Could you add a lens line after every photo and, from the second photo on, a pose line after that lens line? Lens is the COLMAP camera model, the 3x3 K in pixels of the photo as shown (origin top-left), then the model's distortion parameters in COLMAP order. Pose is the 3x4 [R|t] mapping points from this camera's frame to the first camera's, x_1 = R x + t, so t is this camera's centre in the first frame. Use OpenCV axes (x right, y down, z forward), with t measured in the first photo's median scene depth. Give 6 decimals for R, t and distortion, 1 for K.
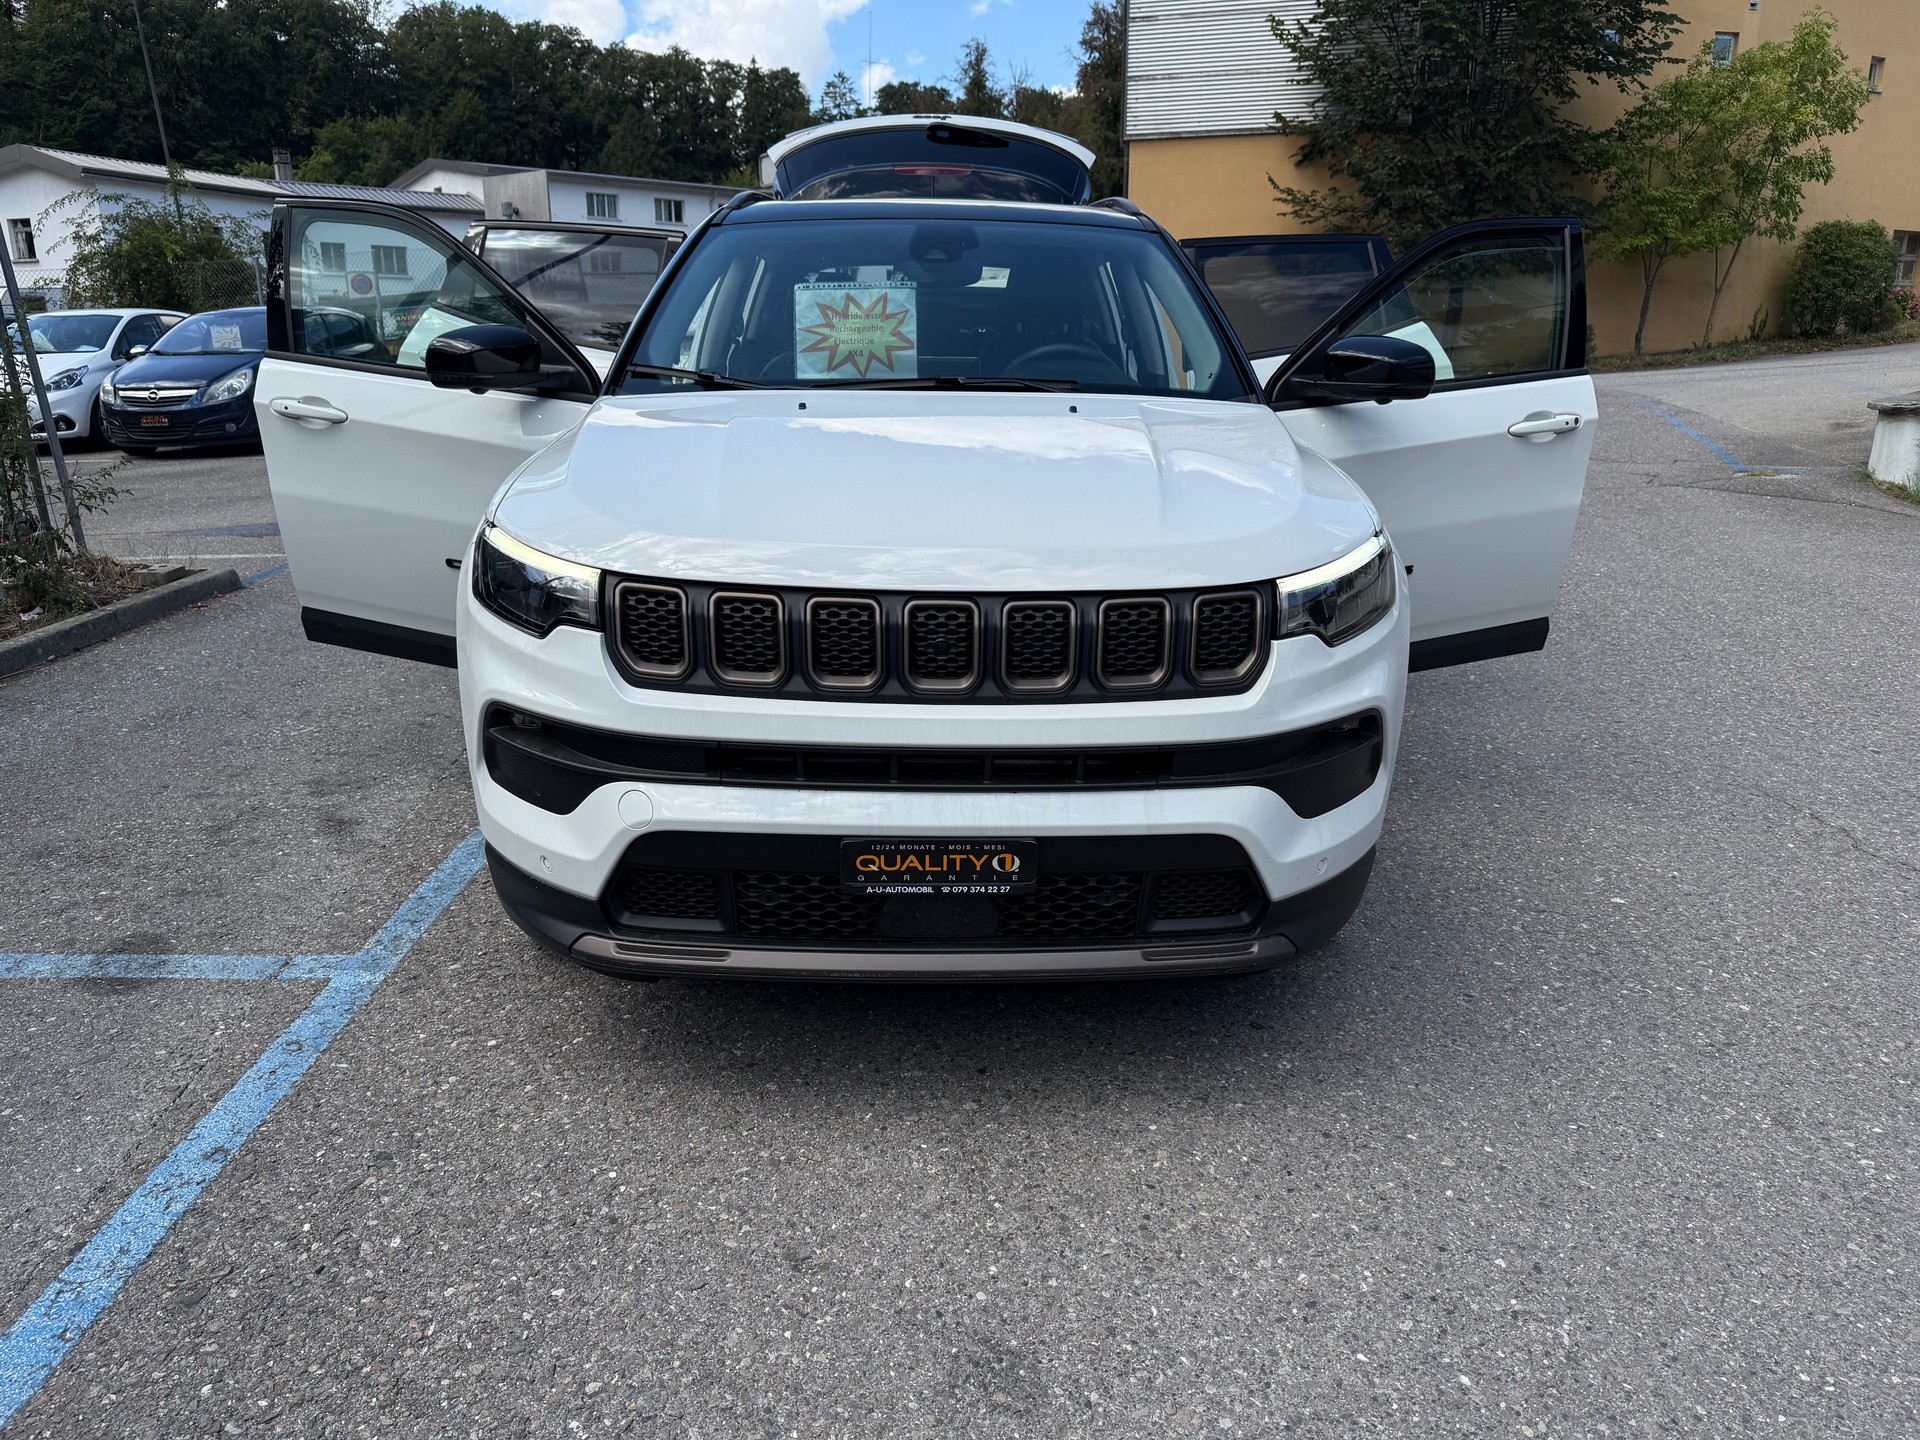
lens RADIAL K [[1354.7, 0, 959.9], [0, 1354.7, 701.3], [0, 0, 1]] dist [0.014205, -0.020232]
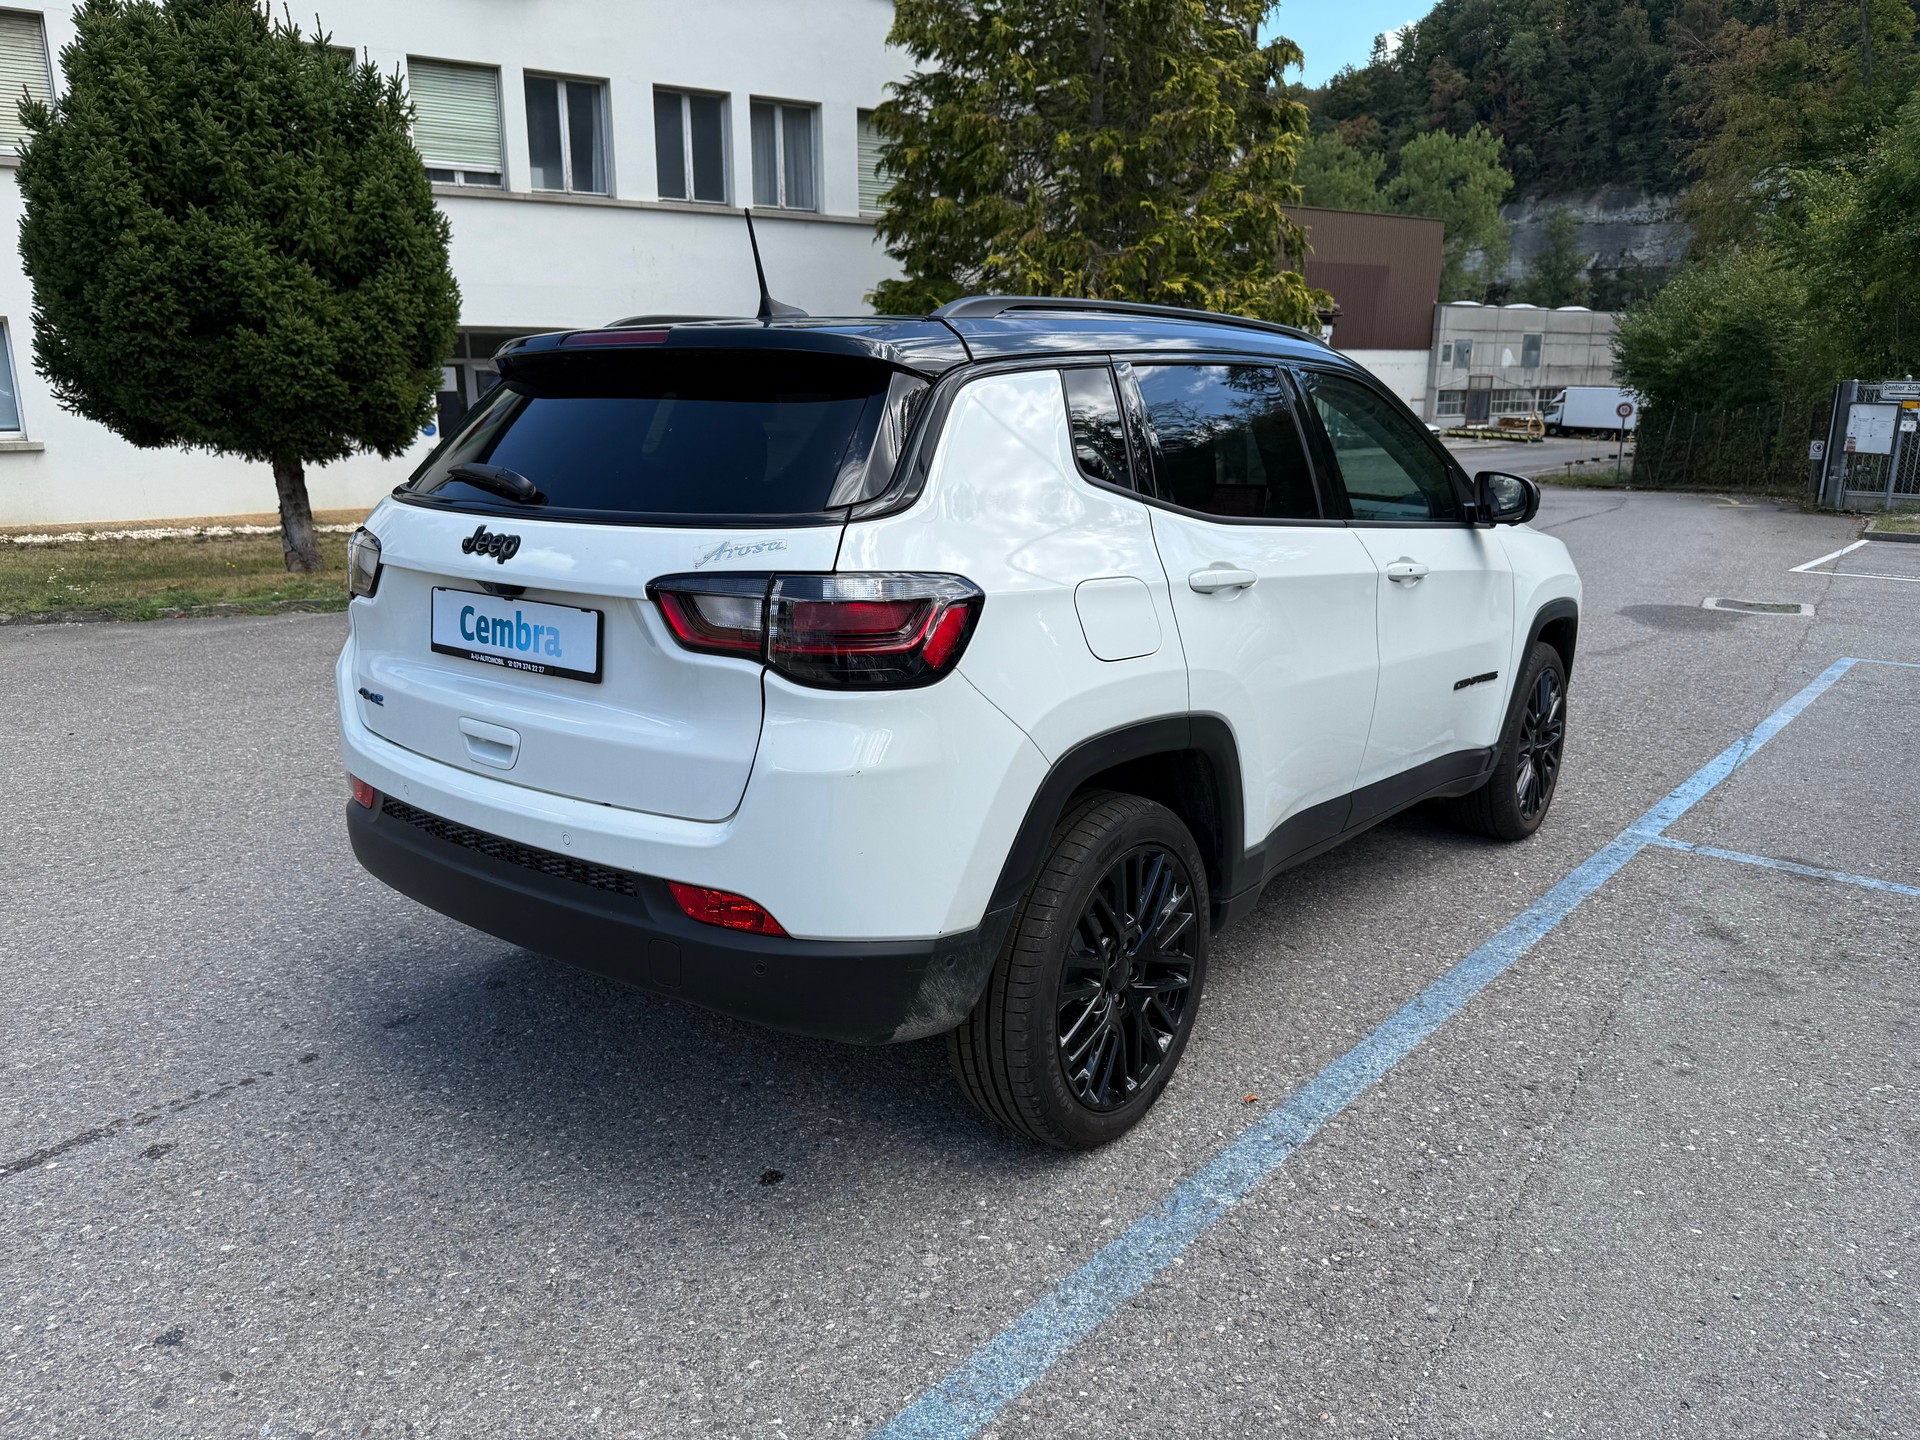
lens RADIAL K [[1354.7, 0, 965.8], [0, 1354.7, 710.3], [0, 0, 1]] dist [0.014205, -0.020232]
pose [[-0.767631, -0.150633, 0.622938, -0.097200], [0.160775, 0.895645, 0.414695, -0.092230], [-0.620398, 0.418485, -0.663307, 0.304396]]
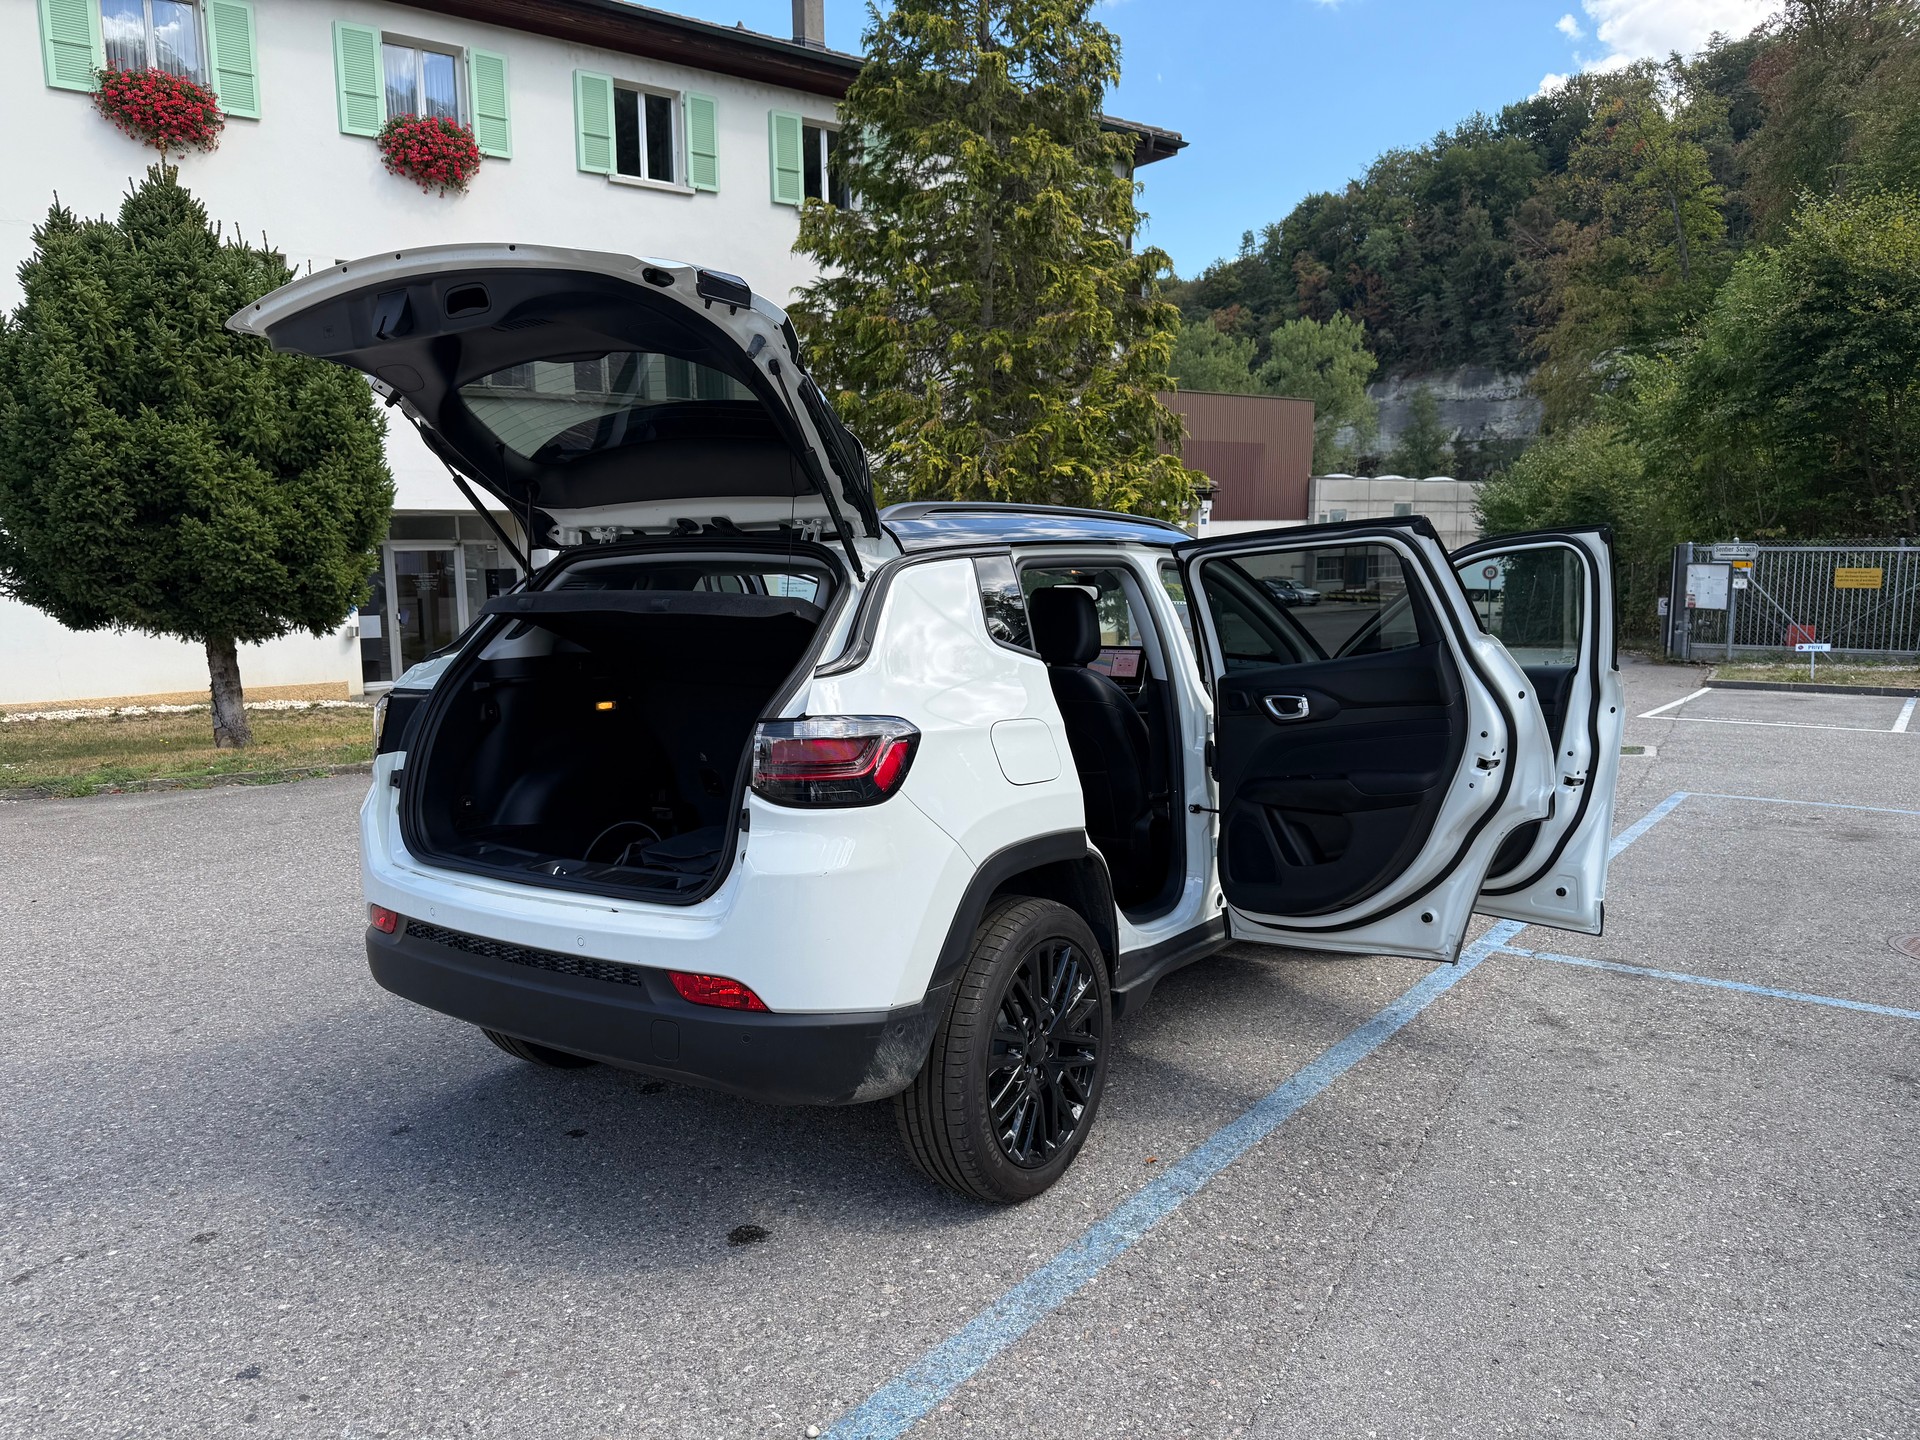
lens RADIAL K [[1354.7, 0, 954.4], [0, 1354.7, 712.0], [0, 0, 1]] dist [0.014205, -0.020232]
pose [[-0.807382, -0.058422, 0.587130, -0.110663], [0.160635, 0.935734, 0.314004, -0.098962], [-0.567742, 0.347835, -0.746110, 0.324340]]
